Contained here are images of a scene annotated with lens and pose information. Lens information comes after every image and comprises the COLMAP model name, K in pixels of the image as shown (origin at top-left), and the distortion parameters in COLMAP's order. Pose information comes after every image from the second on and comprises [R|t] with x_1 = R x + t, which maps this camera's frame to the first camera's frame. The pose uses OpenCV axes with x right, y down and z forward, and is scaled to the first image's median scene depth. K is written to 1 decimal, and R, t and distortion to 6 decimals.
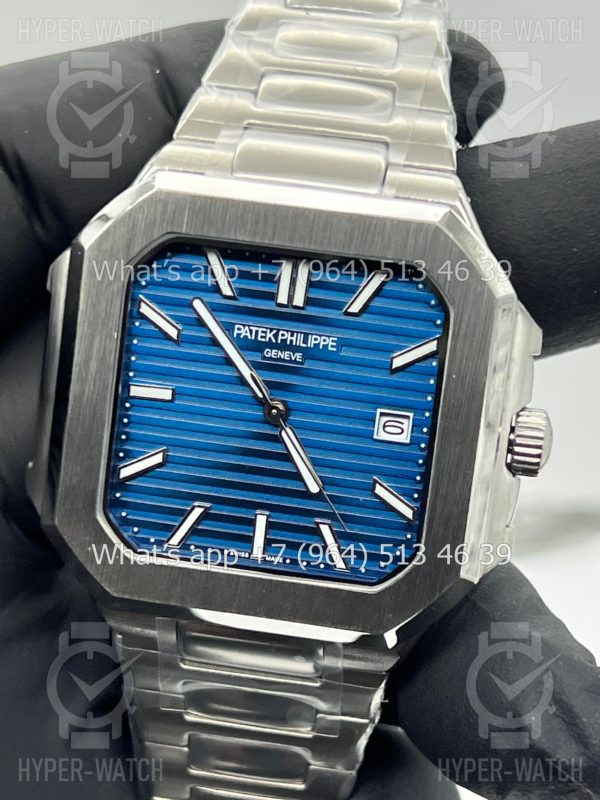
lens RADIAL K [[1889.4, 0, 294.3], [0, 1889.4, 432.5], [0, 0, 1]] dist [0.570482, 0.000000]
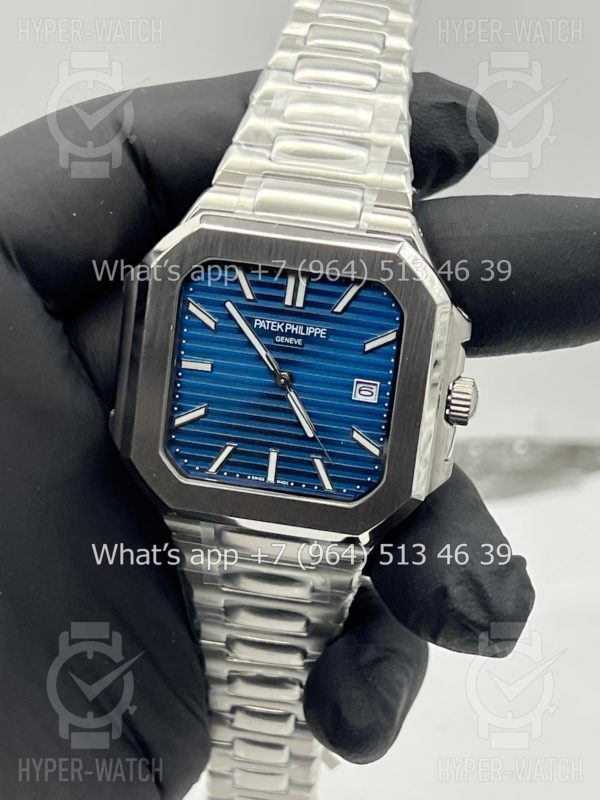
lens RADIAL K [[1889.4, 0, 296.9], [0, 1889.4, 401.6], [0, 0, 1]] dist [0.570482, 0.000000]
pose [[0.999675, 0.003783, -0.025194, 0.036166], [-0.001829, 0.997021, 0.077105, -0.104819], [0.025411, -0.077034, 0.996705, -0.421190]]
